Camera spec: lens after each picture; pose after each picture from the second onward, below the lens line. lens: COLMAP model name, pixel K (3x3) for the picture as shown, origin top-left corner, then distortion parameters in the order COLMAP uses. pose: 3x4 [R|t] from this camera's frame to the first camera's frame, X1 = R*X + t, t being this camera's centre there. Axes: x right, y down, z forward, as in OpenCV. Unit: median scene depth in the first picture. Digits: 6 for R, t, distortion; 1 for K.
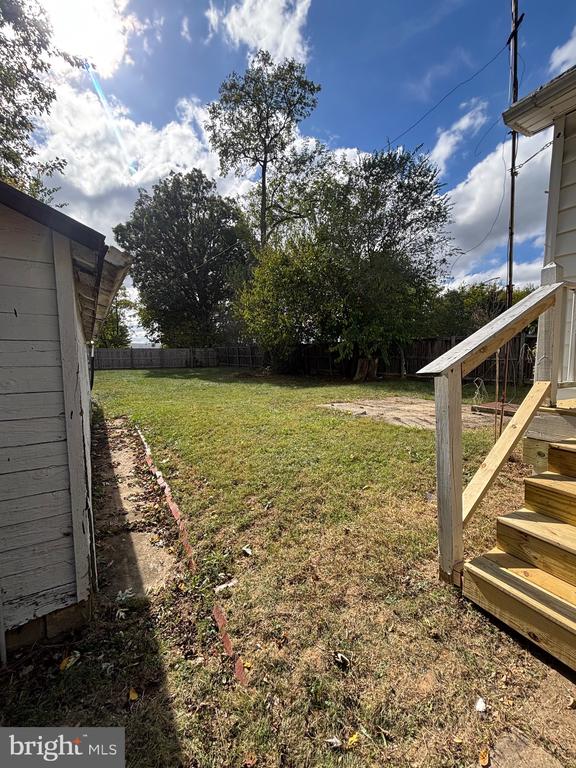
lens RADIAL K [[334.7, 0, 289.2], [0, 334.7, 381.5], [0, 0, 1]] dist [-0.003616, 0.000601]
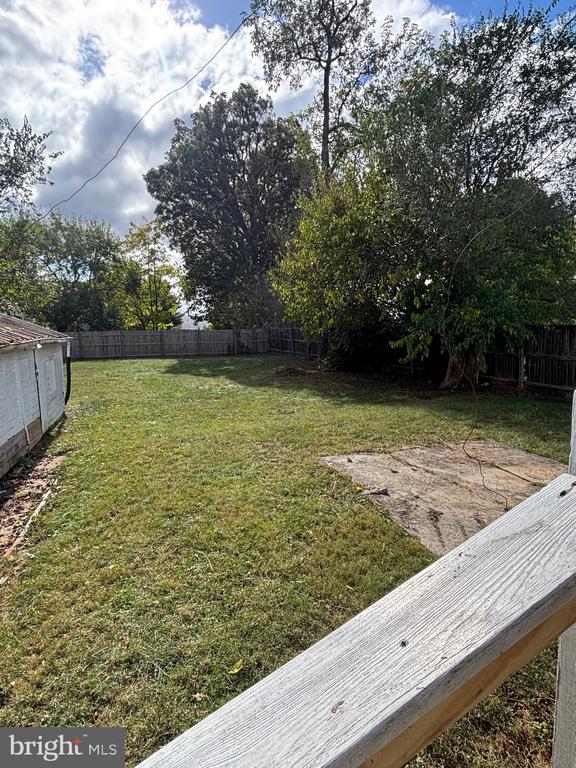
lens RADIAL K [[438.7, 0, 294.5], [0, 438.7, 385.6], [0, 0, 1]] dist [-0.015329, 0.005534]
pose [[0.977374, 0.020641, -0.210508, 0.062771], [-0.009563, 0.998522, 0.053507, -0.033622], [0.211301, -0.050284, 0.976127, 0.069568]]
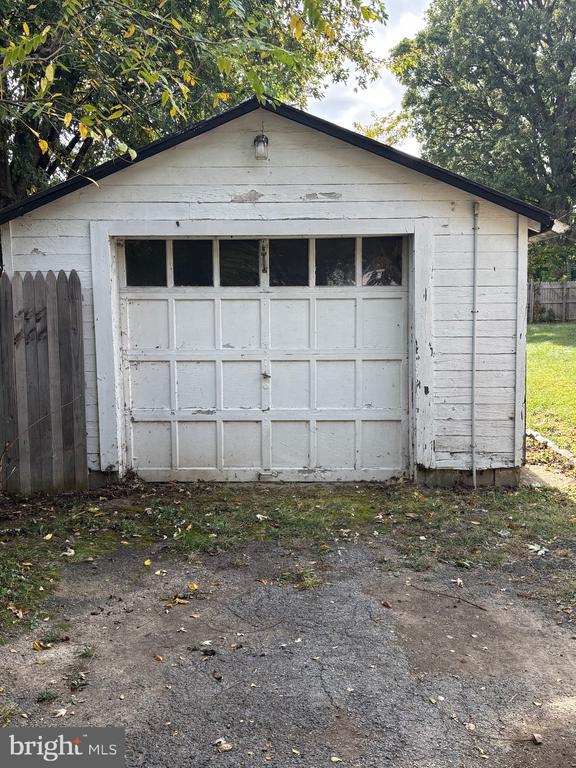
lens RADIAL K [[788.7, 0, 285.9], [0, 788.7, 390.9], [0, 0, 1]] dist [0.046050, 0.000000]
pose [[0.845253, 0.059520, -0.531041, 0.027393], [-0.038686, 0.997986, 0.050281, 0.016372], [0.532964, -0.021957, 0.845853, -0.200421]]
